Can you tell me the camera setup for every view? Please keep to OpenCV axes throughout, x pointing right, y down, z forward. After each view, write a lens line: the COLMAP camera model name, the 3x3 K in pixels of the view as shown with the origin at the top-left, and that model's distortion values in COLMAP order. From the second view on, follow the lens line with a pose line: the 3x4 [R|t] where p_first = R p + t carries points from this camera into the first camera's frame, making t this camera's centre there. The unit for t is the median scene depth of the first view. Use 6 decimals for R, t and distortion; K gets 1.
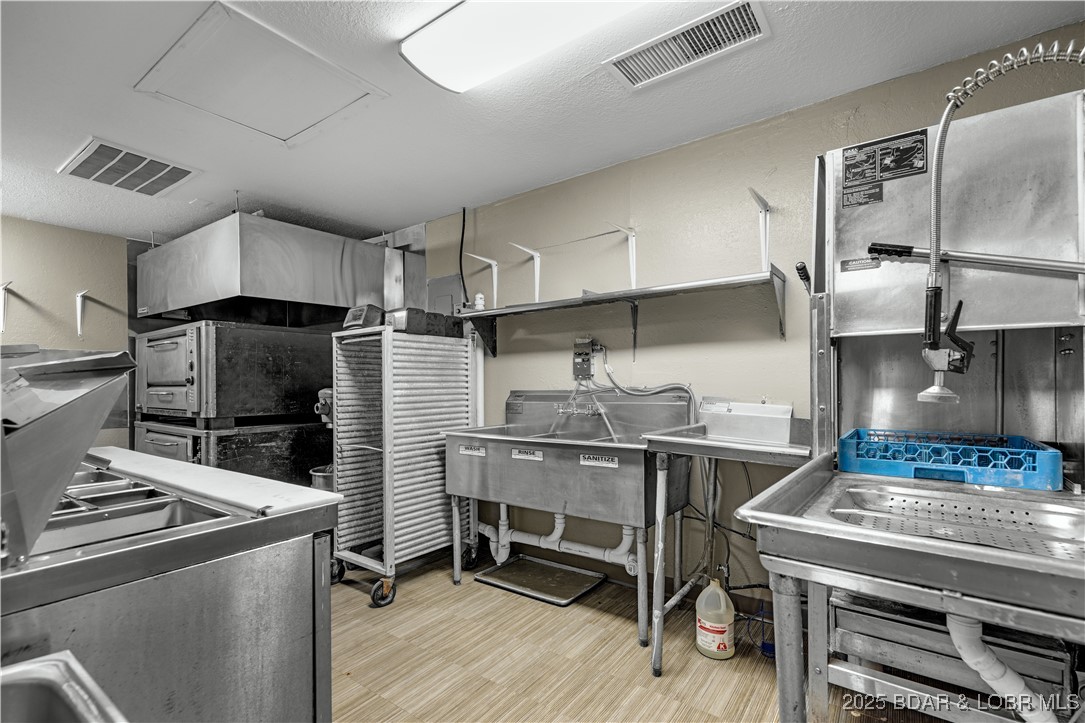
lens RADIAL K [[489.9, 0, 541.0], [0, 489.9, 372.6], [0, 0, 1]] dist [0.005437, -0.000061]
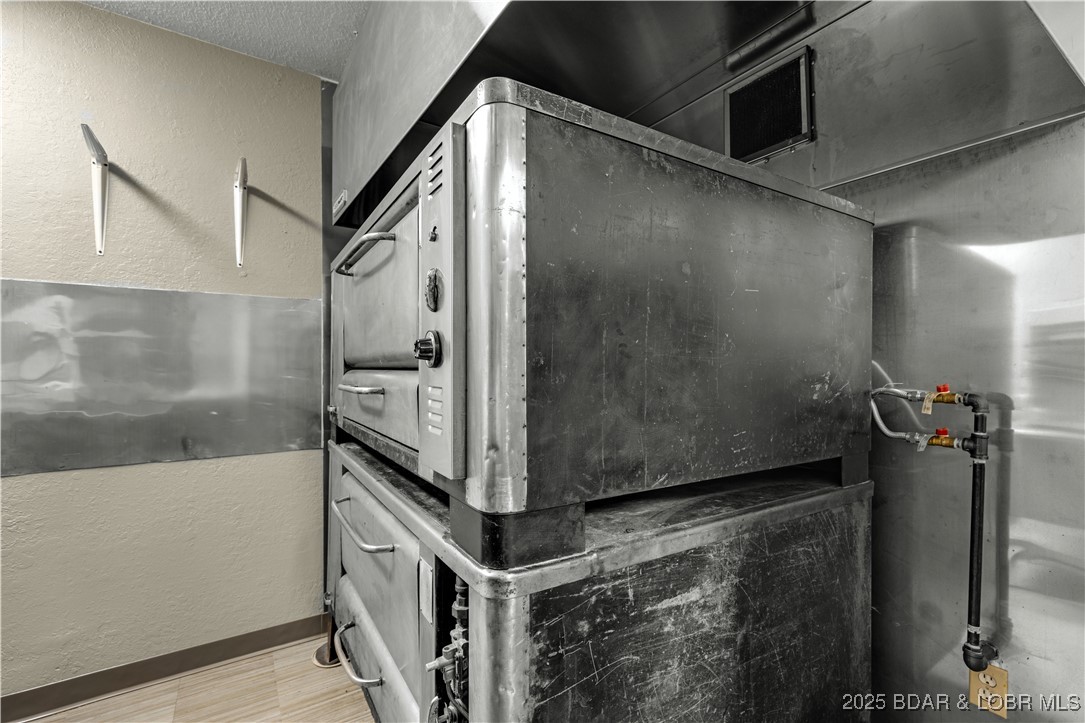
lens RADIAL K [[489.9, 0, 548.6], [0, 489.9, 364.1], [0, 0, 1]] dist [0.005437, -0.000061]
pose [[0.934545, 0.010074, -0.355702, -0.551252], [-0.006072, 0.999905, 0.012366, 0.019961], [0.355792, -0.009397, 0.934518, 0.763764]]
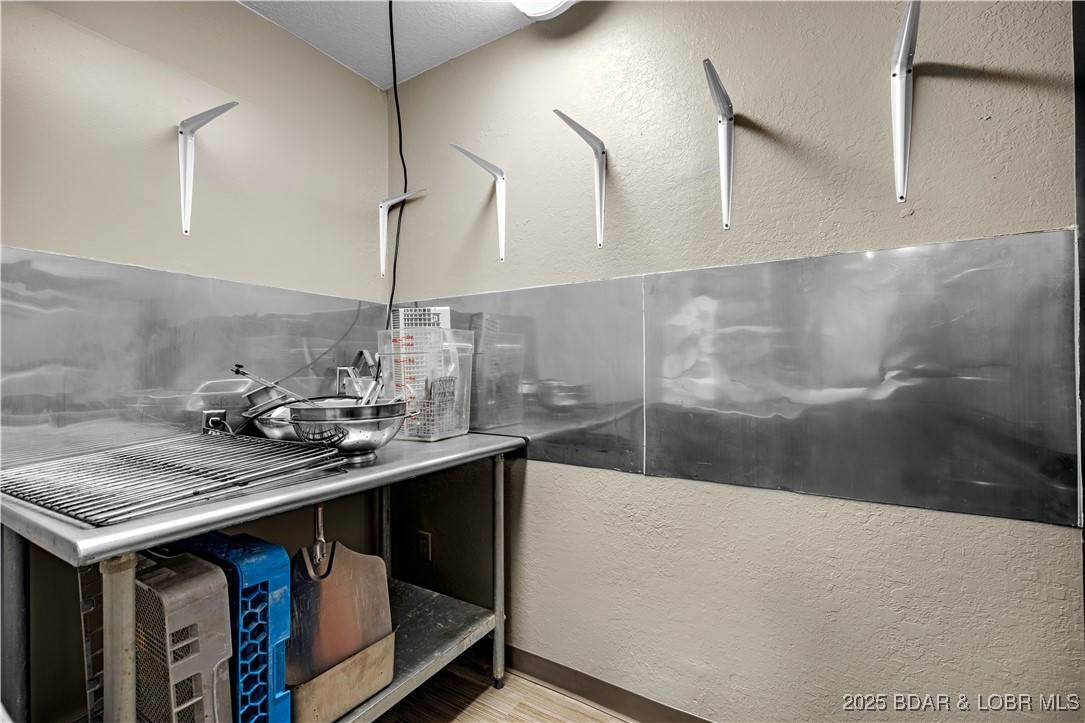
lens RADIAL K [[489.9, 0, 546.4], [0, 489.9, 363.6], [0, 0, 1]] dist [0.005437, -0.000061]
pose [[0.081595, 0.003284, -0.996660, -0.764319], [0.014809, 0.999880, 0.004507, 0.027697], [0.996556, -0.015127, 0.081537, 0.888486]]
